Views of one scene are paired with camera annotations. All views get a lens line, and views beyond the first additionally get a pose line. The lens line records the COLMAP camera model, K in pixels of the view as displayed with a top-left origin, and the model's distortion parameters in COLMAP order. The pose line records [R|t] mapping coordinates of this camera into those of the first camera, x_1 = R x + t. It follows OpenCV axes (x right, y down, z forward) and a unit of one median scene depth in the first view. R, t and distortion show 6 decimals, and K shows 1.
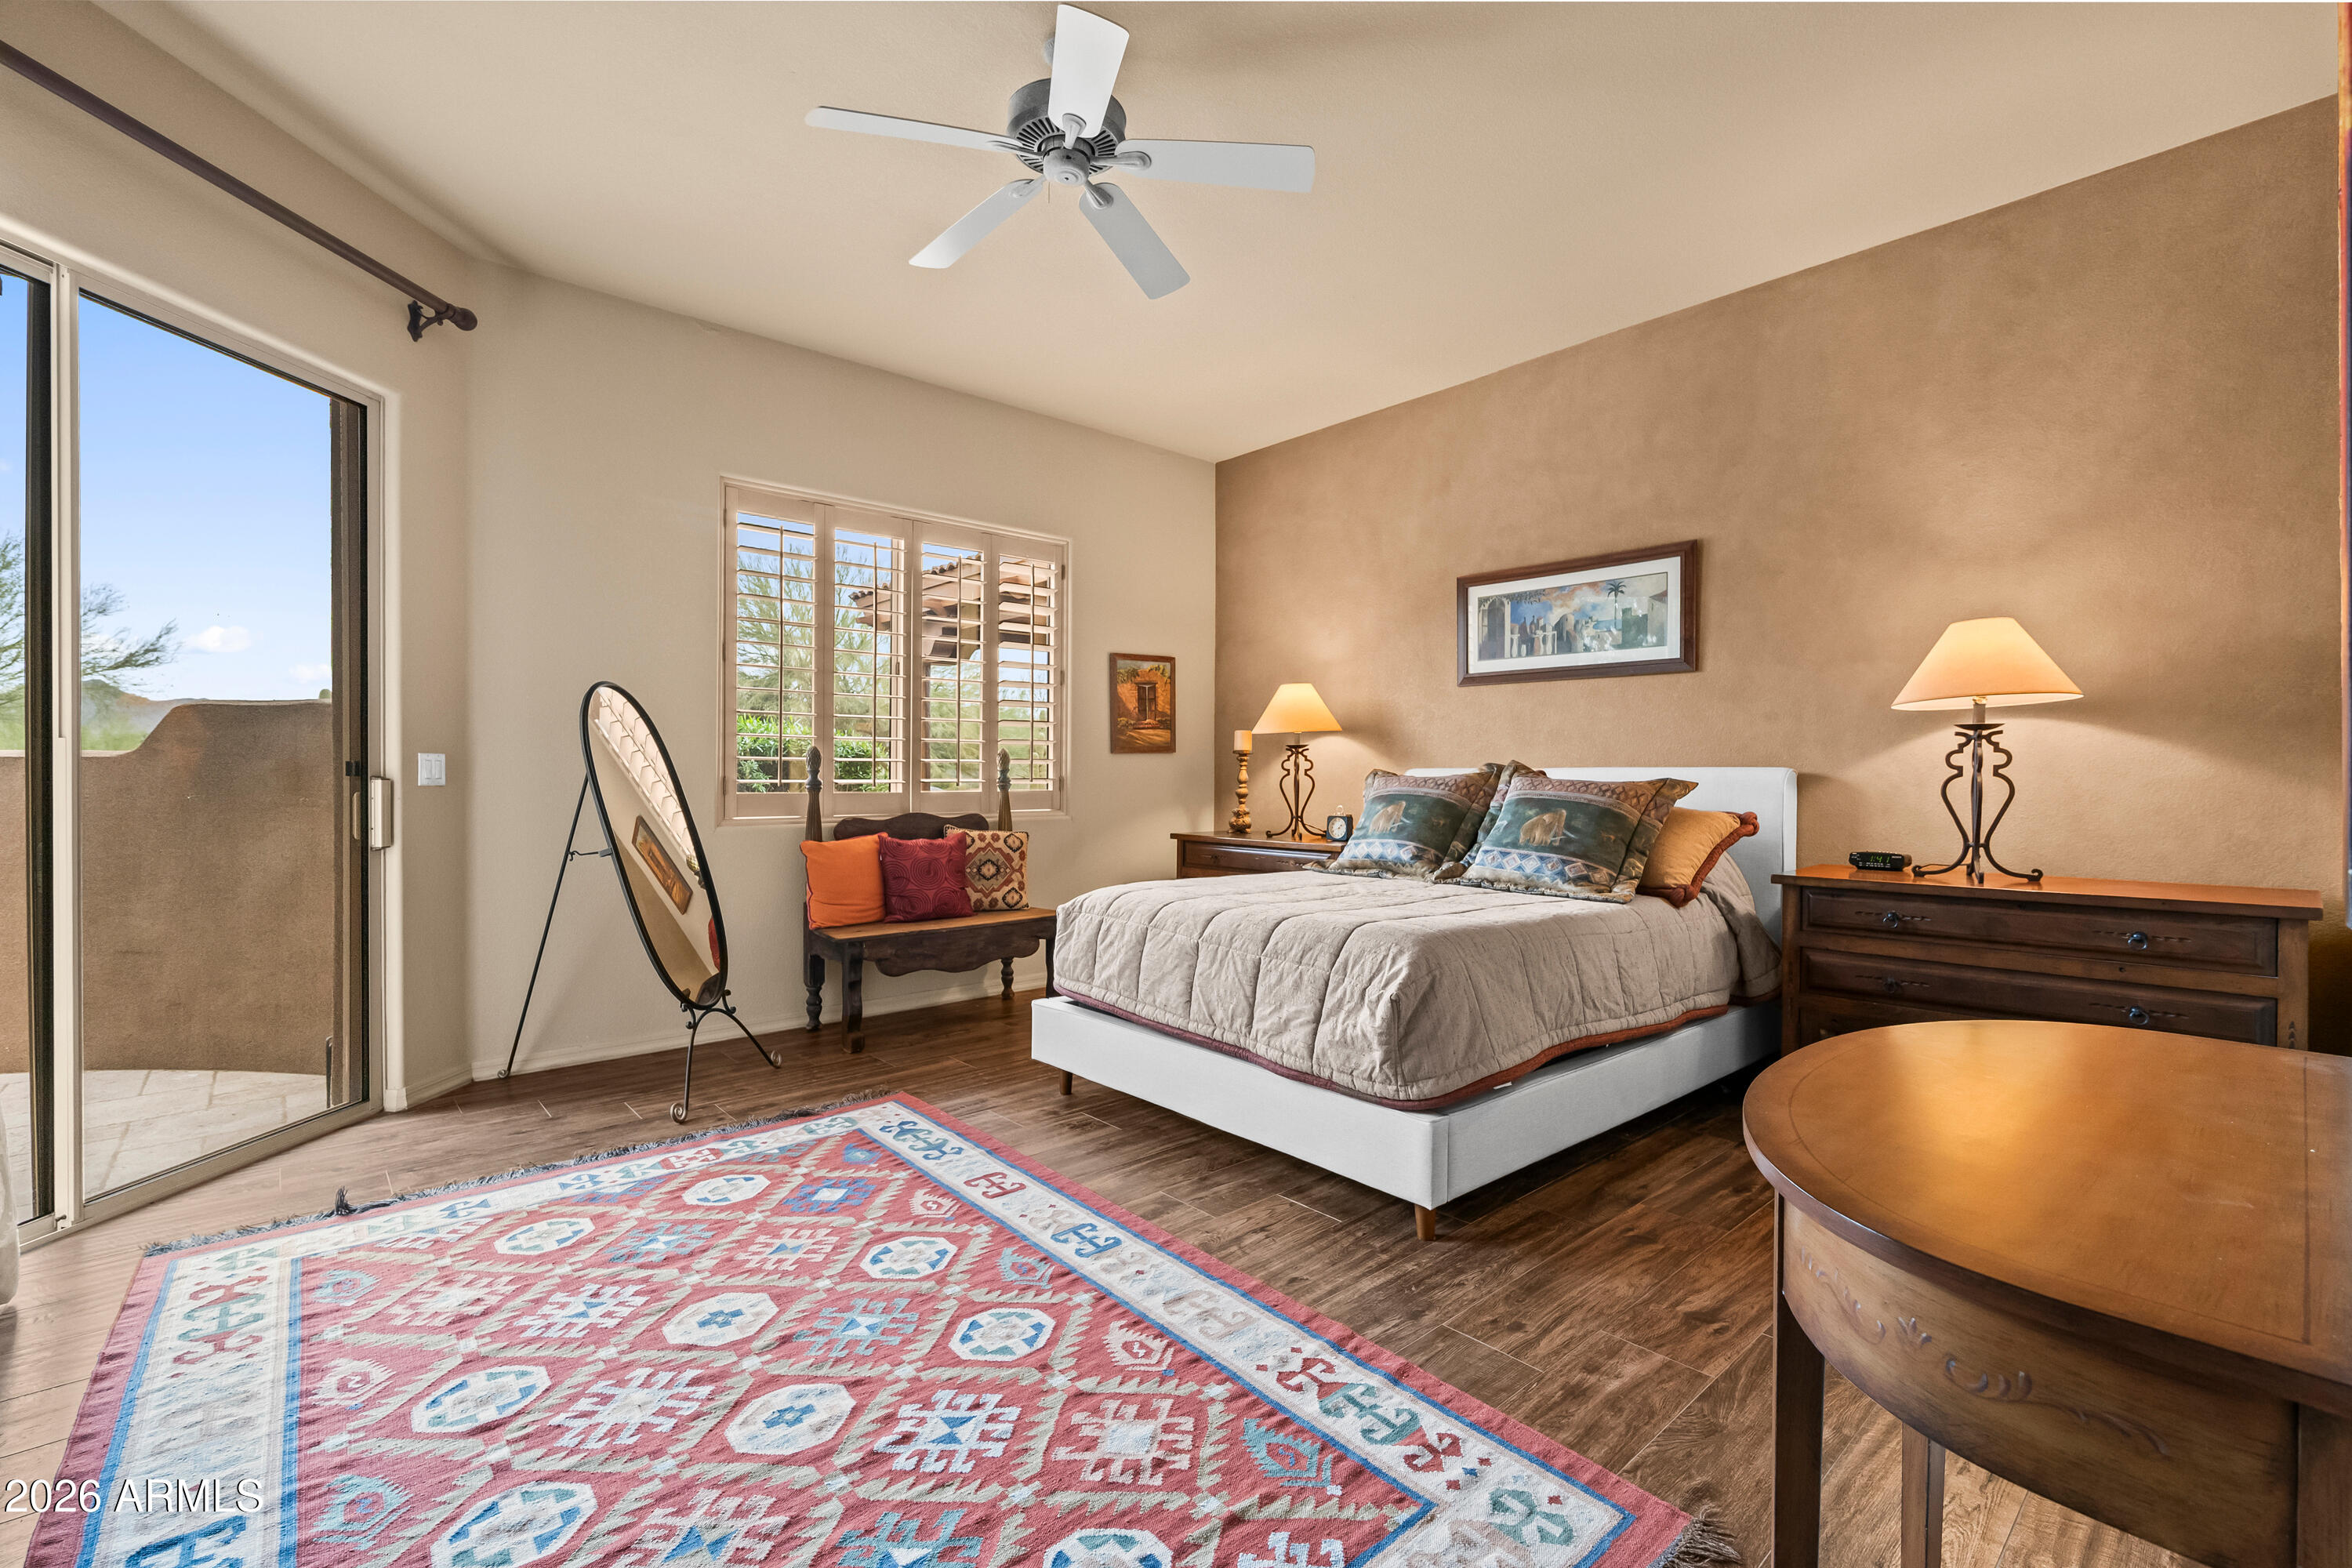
lens RADIAL K [[1052.4, 0, 1165.6], [0, 1052.4, 780.0], [0, 0, 1]] dist [0.001372, -0.000205]
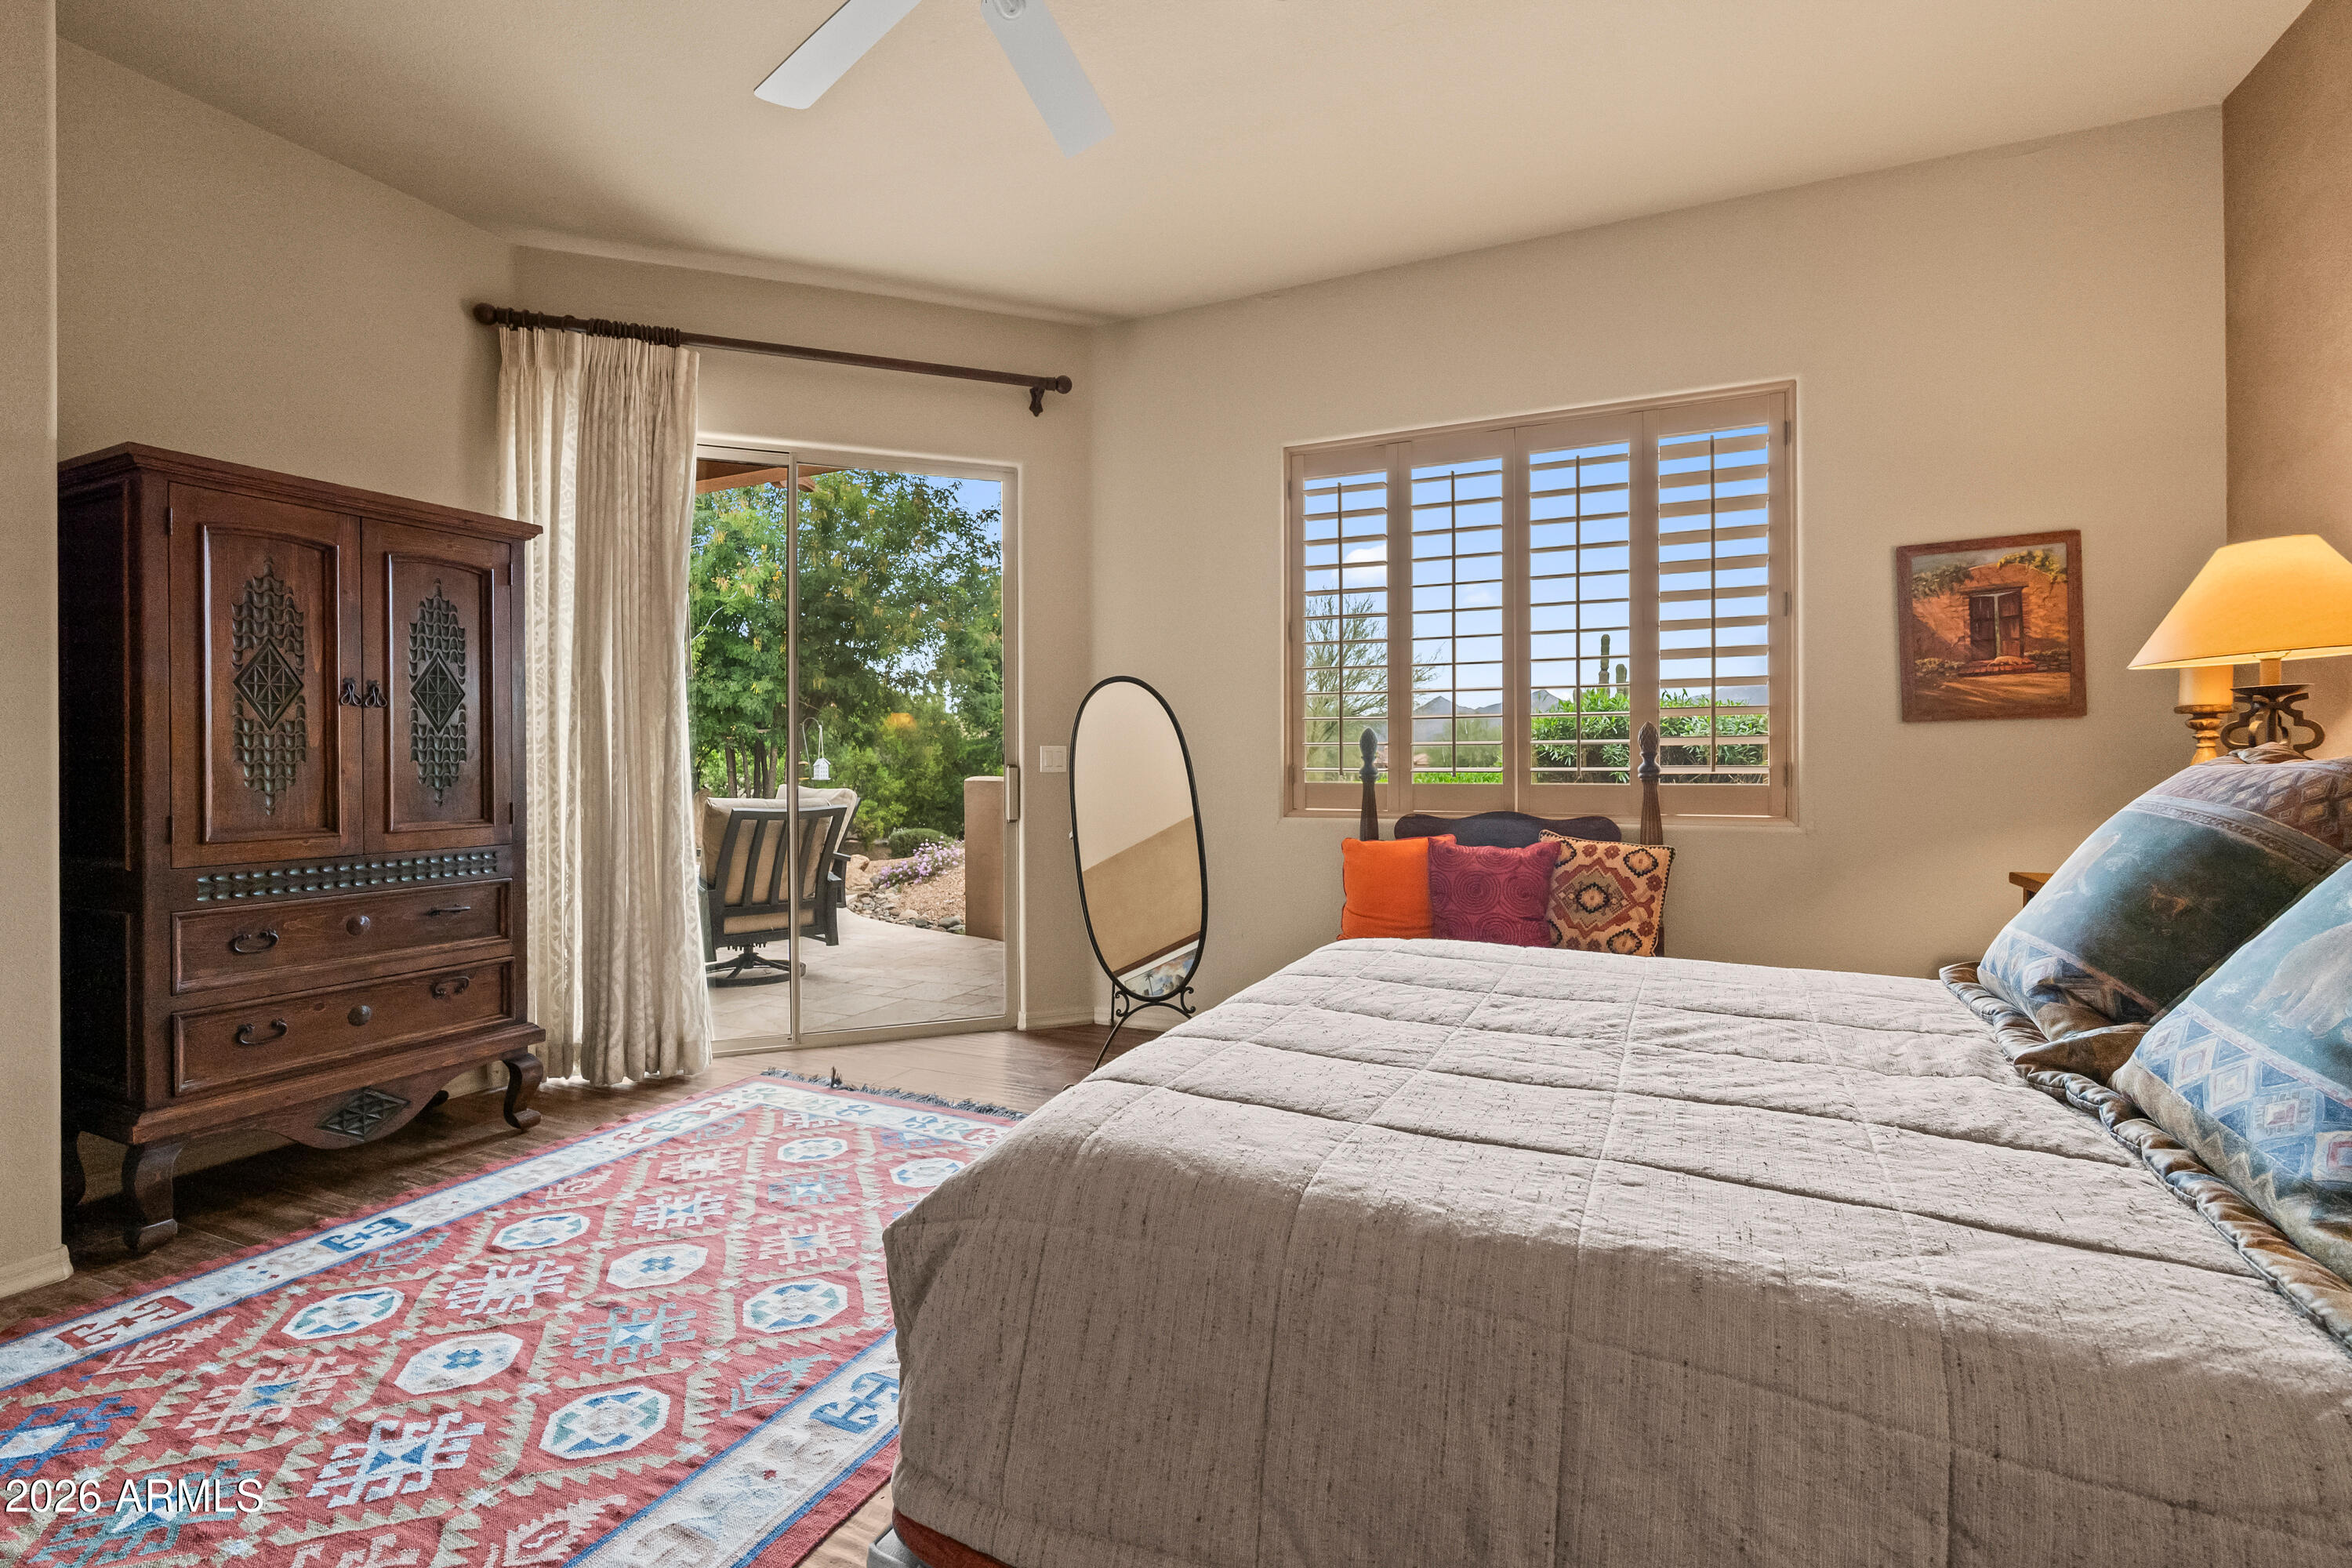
lens RADIAL K [[1052.4, 0, 1166.2], [0, 1052.4, 747.1], [0, 0, 1]] dist [0.001372, -0.000205]
pose [[0.404433, -0.015146, -0.914442, 0.777222], [-0.000388, 0.999860, -0.016732, -0.005321], [0.914568, 0.007122, 0.404370, 1.014367]]
